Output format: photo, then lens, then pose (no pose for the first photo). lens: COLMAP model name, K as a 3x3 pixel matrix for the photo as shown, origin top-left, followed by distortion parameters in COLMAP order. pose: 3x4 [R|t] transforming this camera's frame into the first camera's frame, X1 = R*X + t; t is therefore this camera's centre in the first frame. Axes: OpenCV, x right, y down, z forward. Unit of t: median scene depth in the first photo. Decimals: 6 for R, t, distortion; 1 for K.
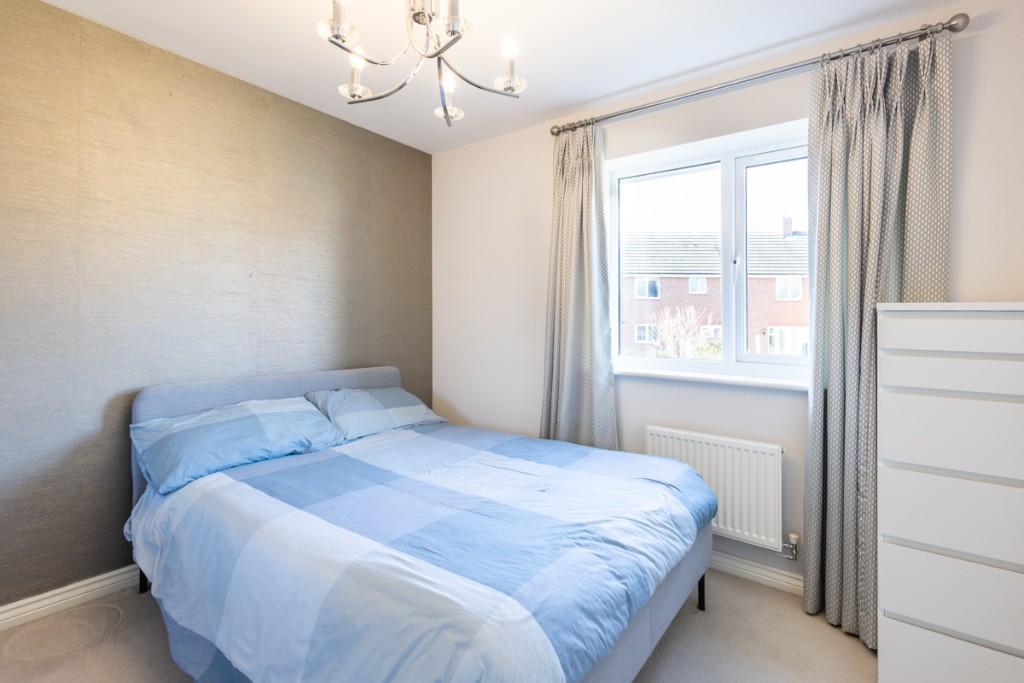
lens RADIAL K [[474.9, 0, 512.1], [0, 474.9, 343.7], [0, 0, 1]] dist [0.003136, 0.000962]
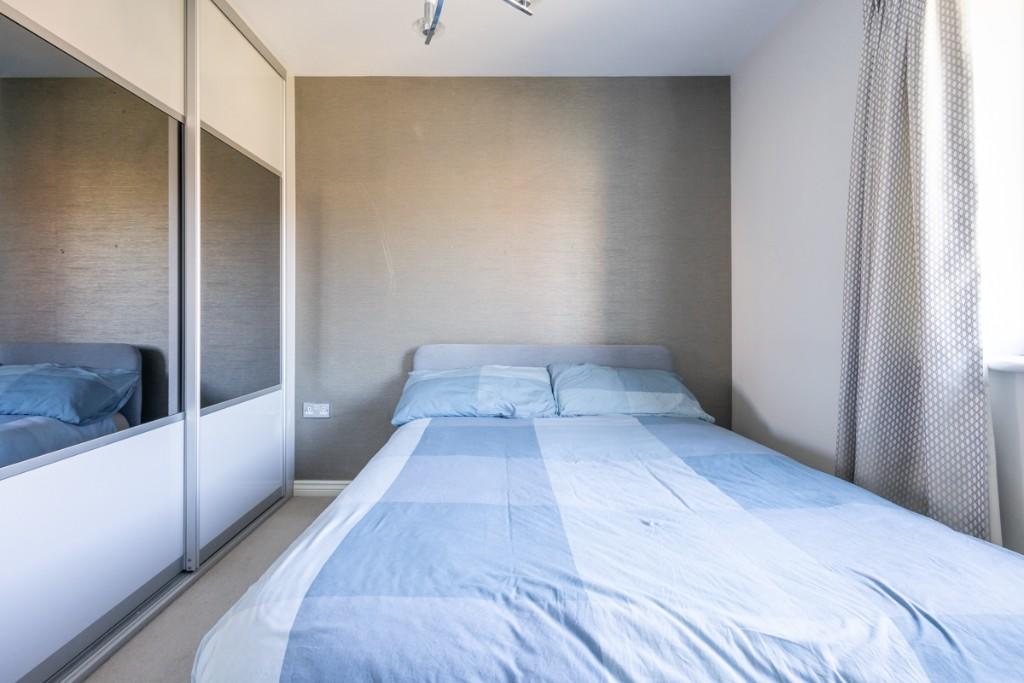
lens RADIAL K [[474.9, 0, 513.3], [0, 474.9, 341.8], [0, 0, 1]] dist [0.003136, 0.000962]
pose [[0.596275, 0.024523, -0.802406, 0.466620], [-0.029375, 0.999530, 0.008719, 0.071515], [0.802243, 0.018372, 0.596715, 0.491020]]
